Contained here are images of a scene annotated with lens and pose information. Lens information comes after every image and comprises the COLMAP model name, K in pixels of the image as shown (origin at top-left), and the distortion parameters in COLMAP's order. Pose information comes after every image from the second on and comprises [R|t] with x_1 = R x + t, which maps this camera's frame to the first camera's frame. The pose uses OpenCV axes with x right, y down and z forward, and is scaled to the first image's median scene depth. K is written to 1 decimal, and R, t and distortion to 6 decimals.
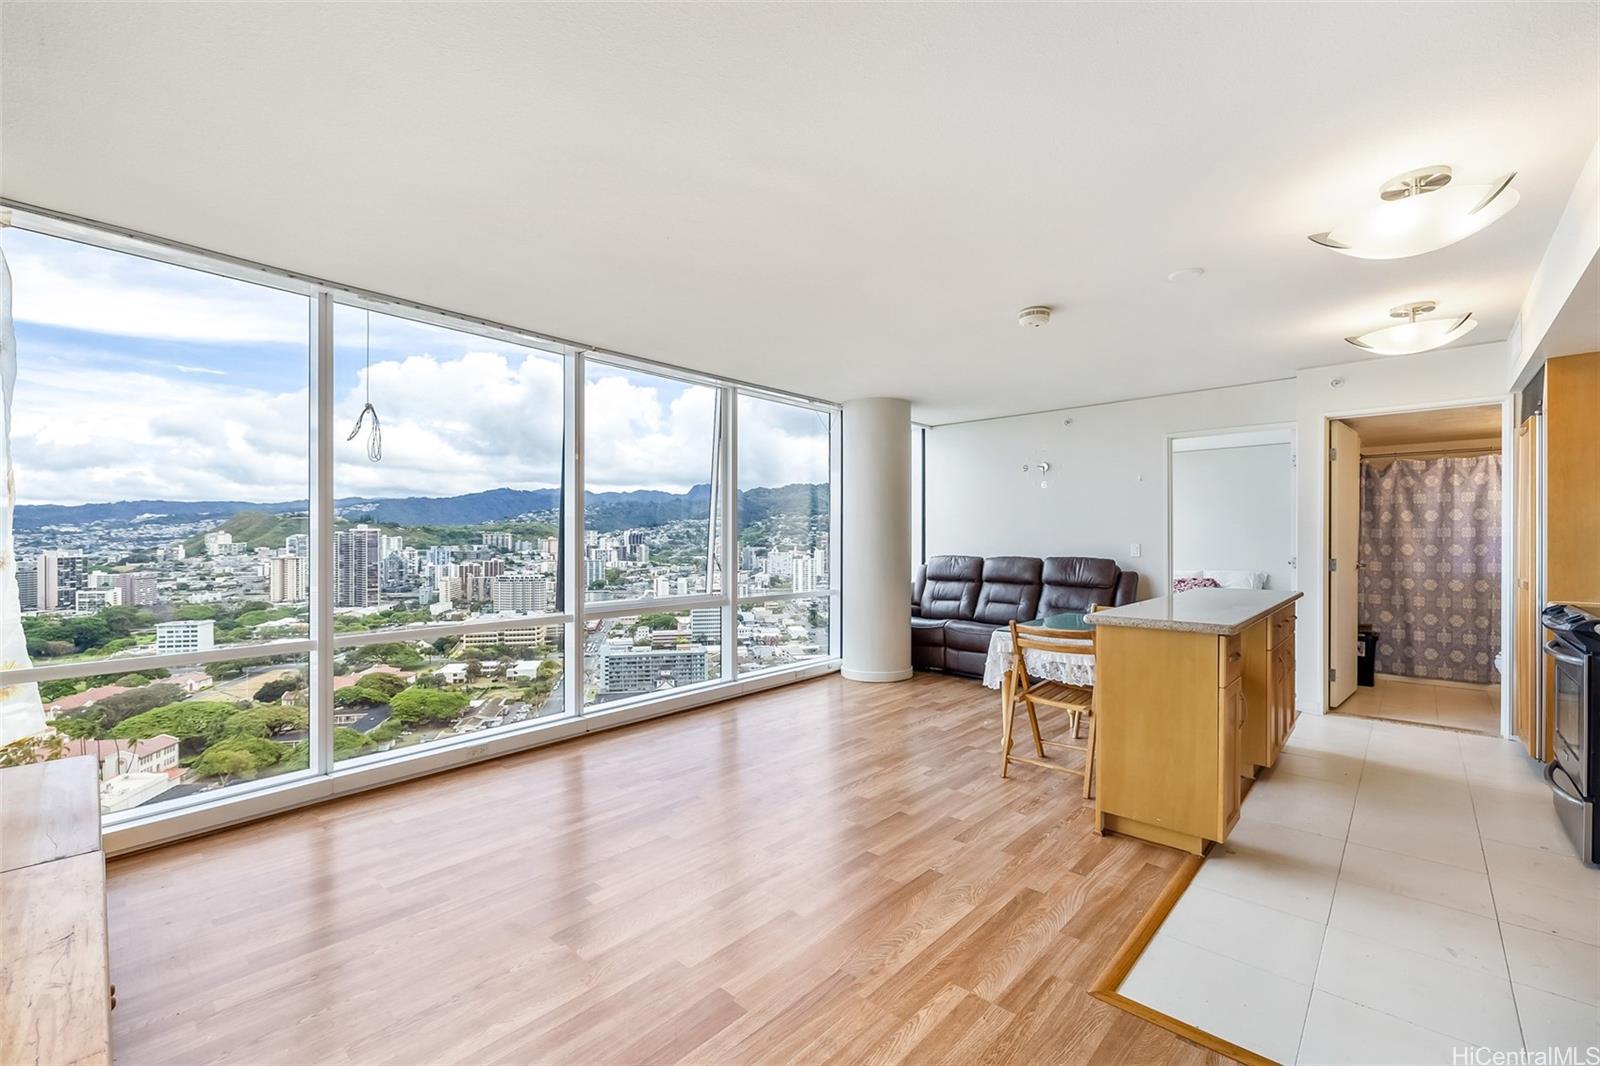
lens RADIAL K [[672.9, 0, 785.8], [0, 672.9, 535.2], [0, 0, 1]] dist [-0.000477, -0.000401]
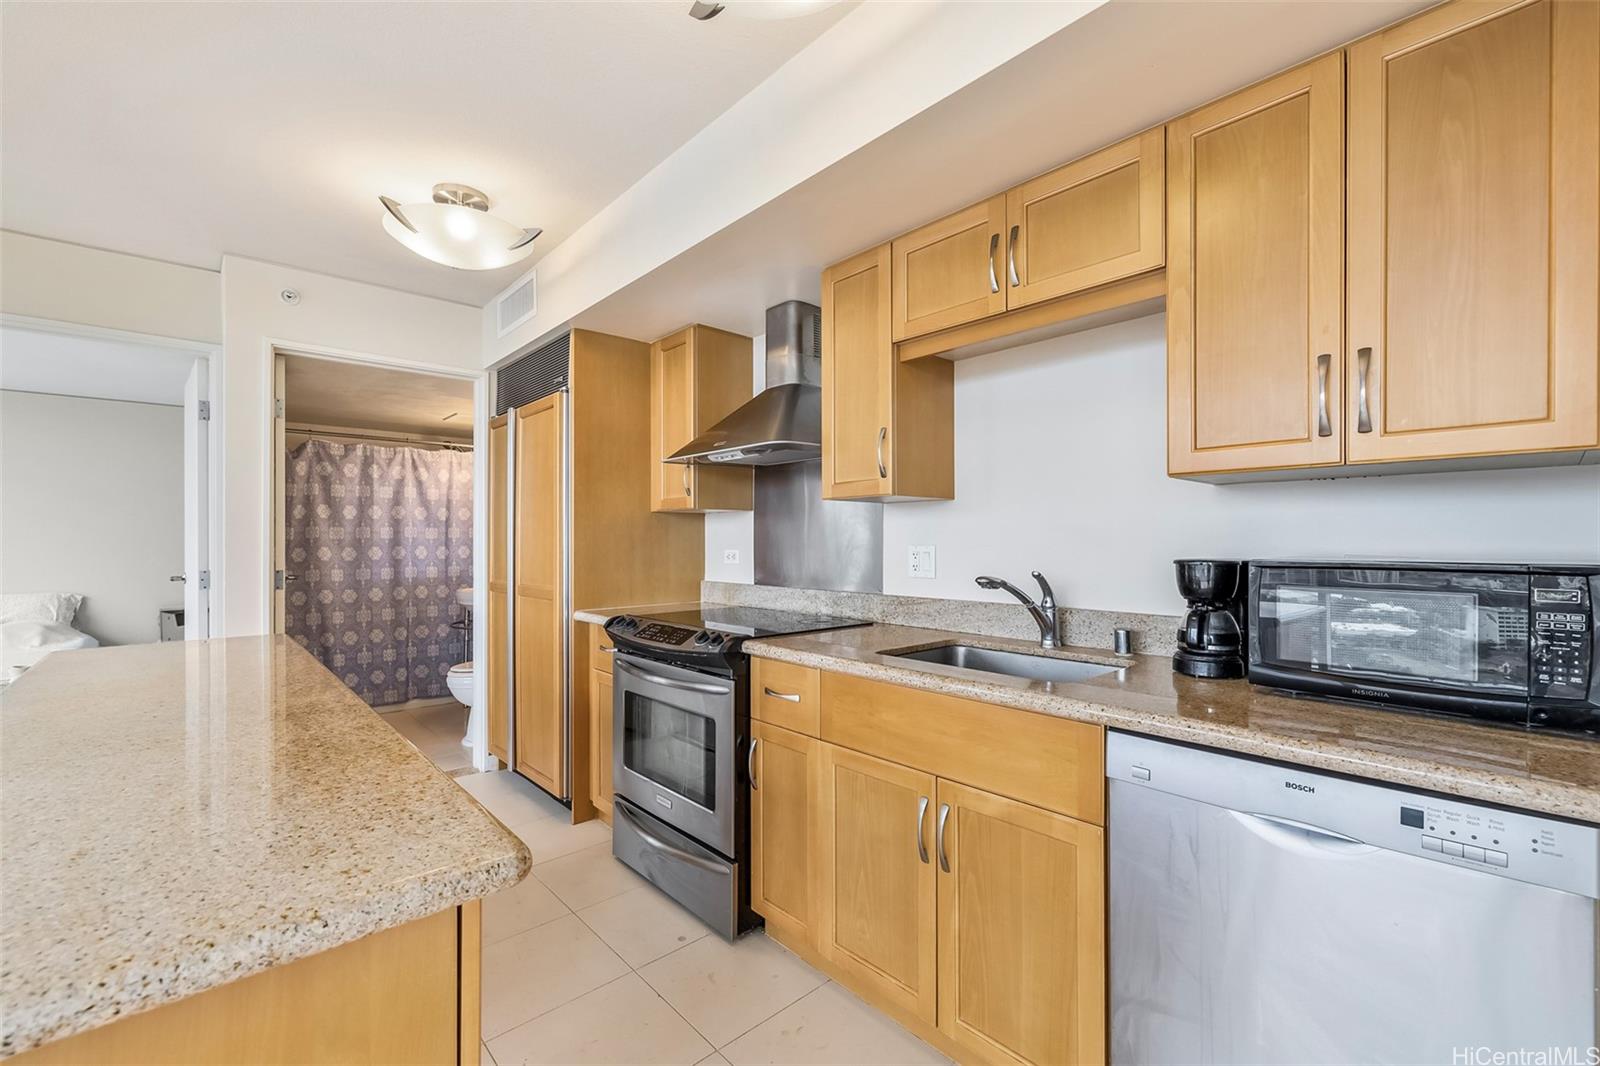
lens RADIAL K [[680.3, 0, 804.2], [0, 680.3, 542.2], [0, 0, 1]] dist [-0.003469, 0.000652]
pose [[0.068455, 0.000928, 0.997654, 0.167579], [0.000645, 0.999999, -0.000974, 0.009006], [-0.997654, 0.000710, 0.068455, 0.389650]]
